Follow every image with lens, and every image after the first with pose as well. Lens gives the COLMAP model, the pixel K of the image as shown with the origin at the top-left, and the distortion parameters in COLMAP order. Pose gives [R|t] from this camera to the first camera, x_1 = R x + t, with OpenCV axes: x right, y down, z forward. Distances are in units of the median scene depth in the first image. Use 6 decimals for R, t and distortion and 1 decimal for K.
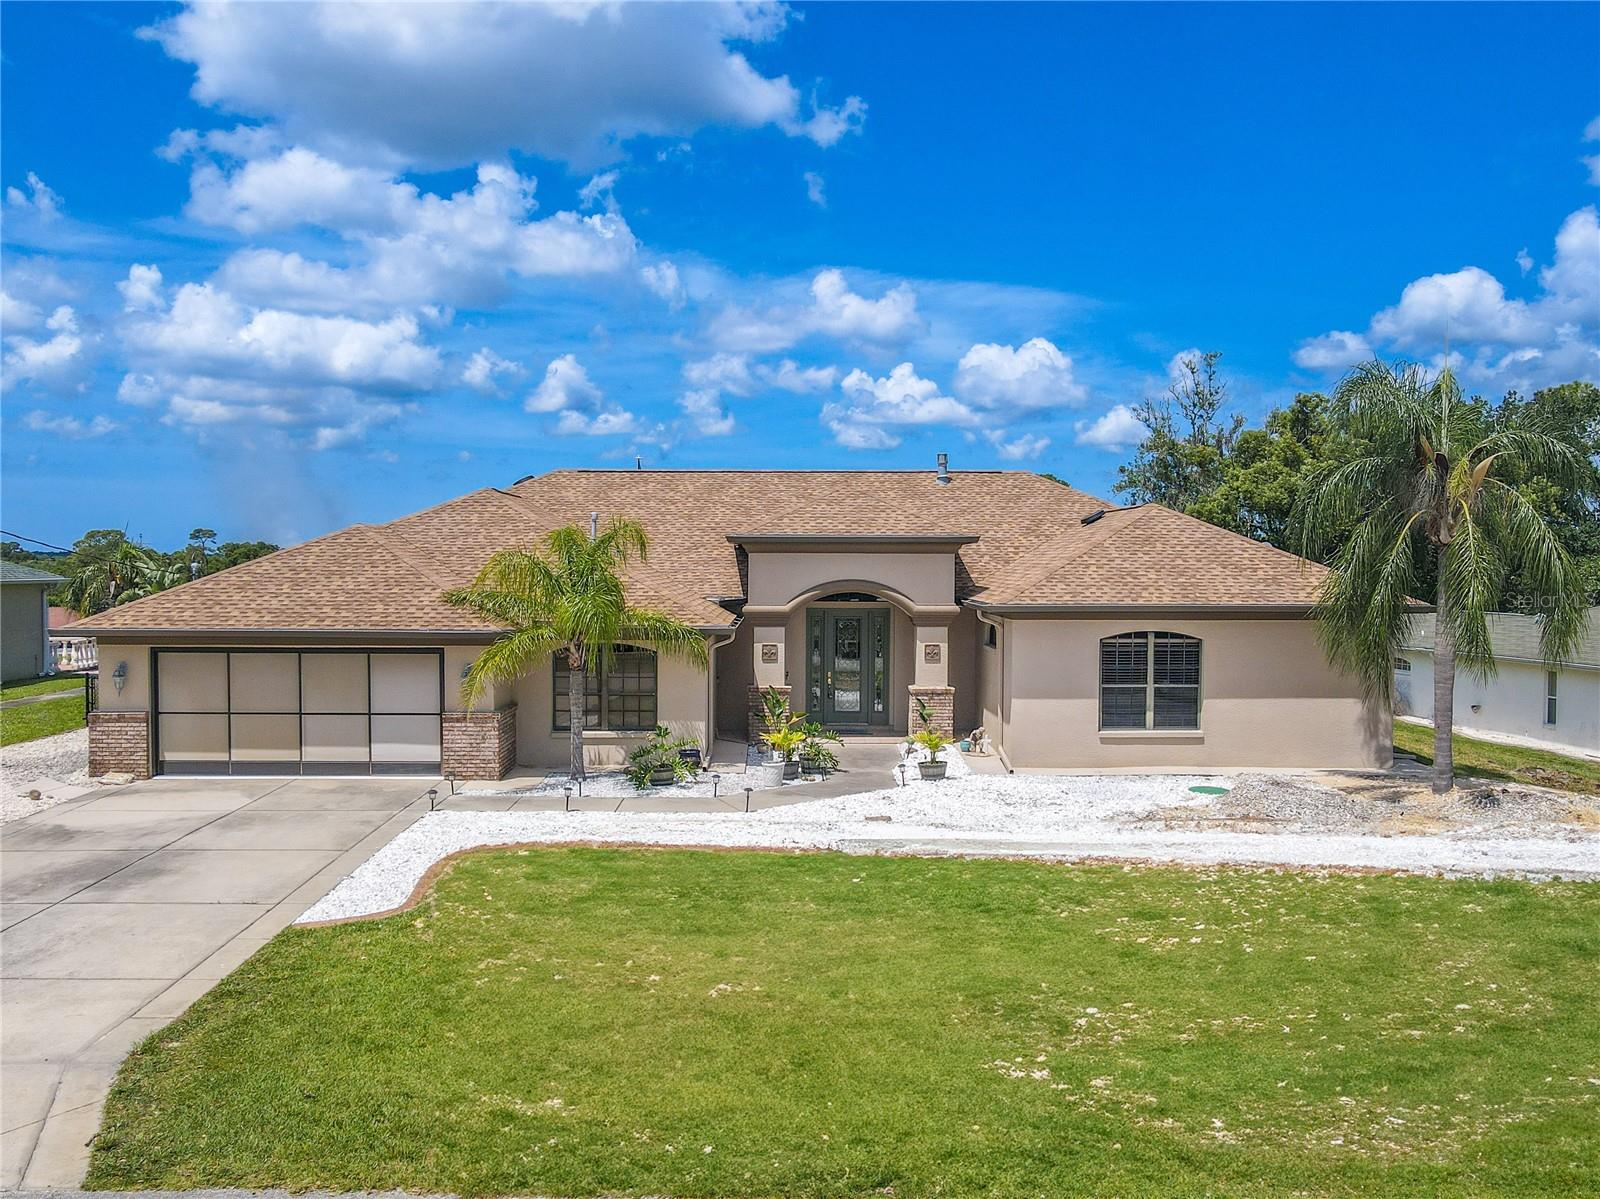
lens RADIAL K [[1168.0, 0, 800.0], [0, 1168.0, 599.5], [0, 0, 1]] dist [-0.002744, 0.027212]
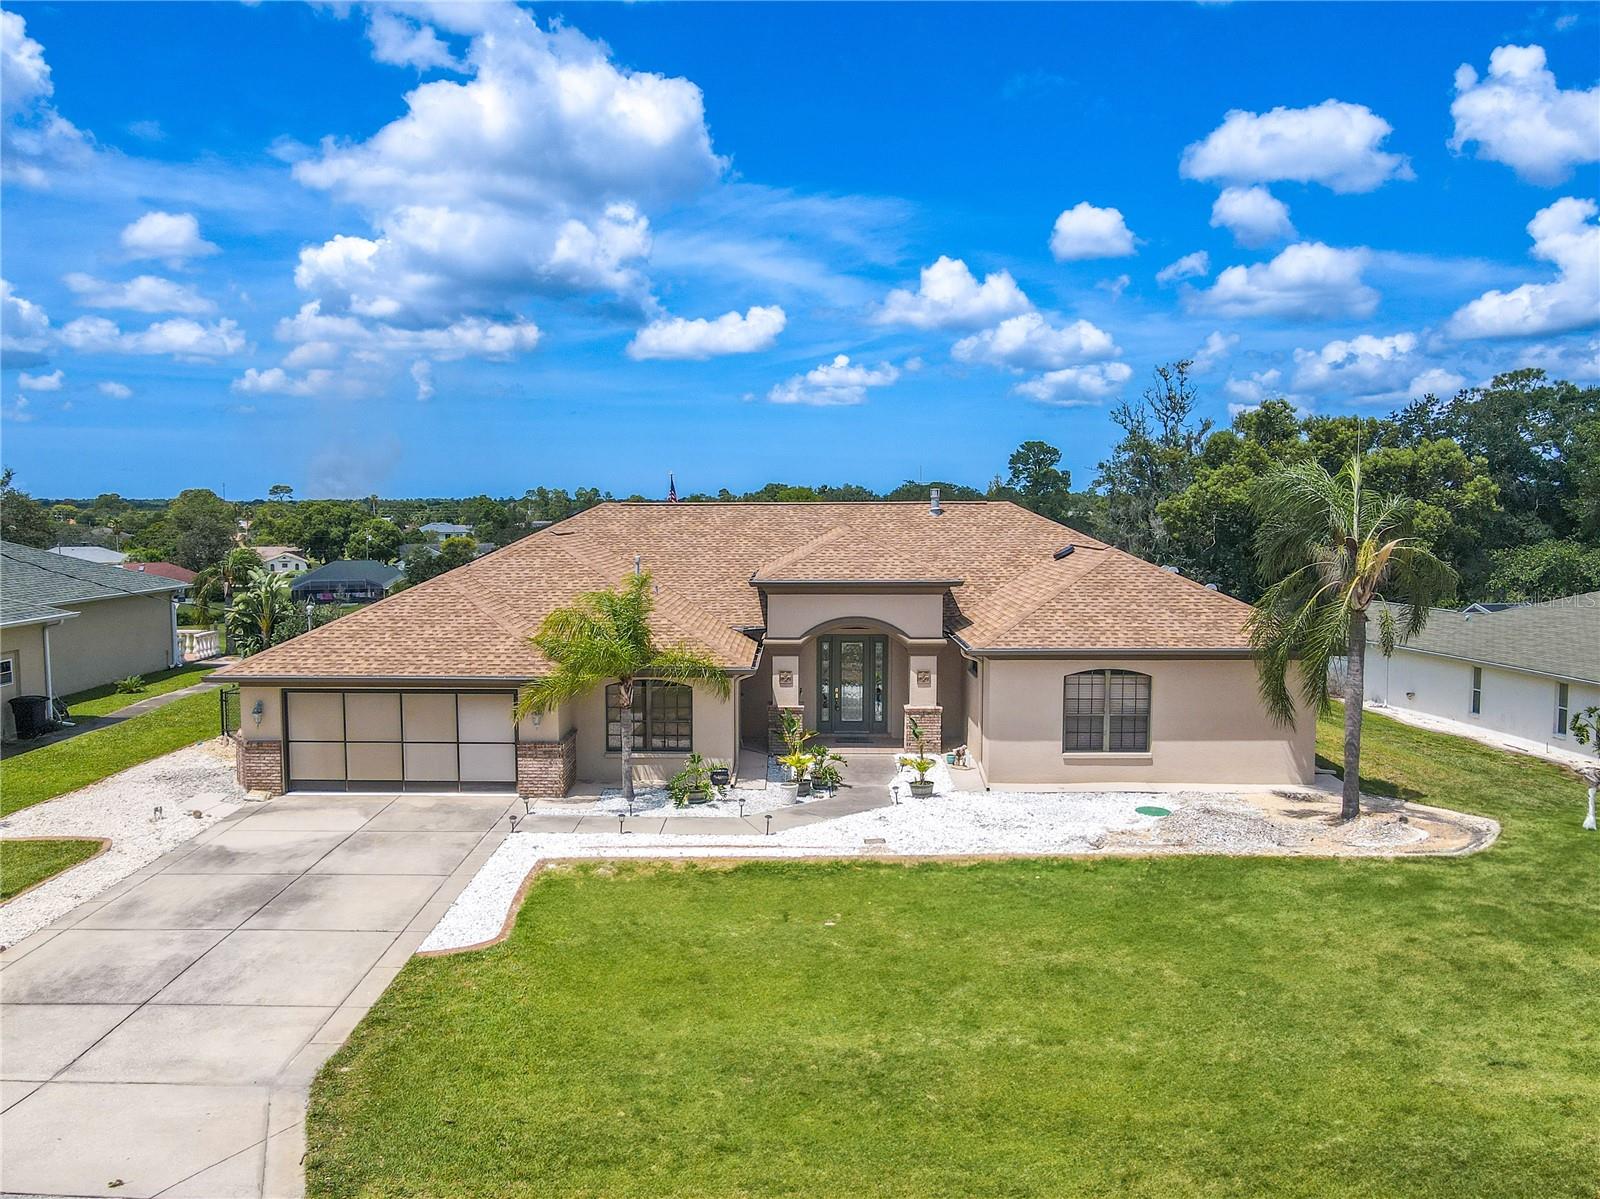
lens RADIAL K [[1078.7, 0, 775.3], [0, 1078.7, 569.7], [0, 0, 1]] dist [-0.009424, 0.037125]
pose [[0.999301, -0.002560, -0.037307, 0.005231], [0.004077, 0.999166, 0.040635, -0.126698], [0.037171, -0.040759, 0.998477, -0.104447]]
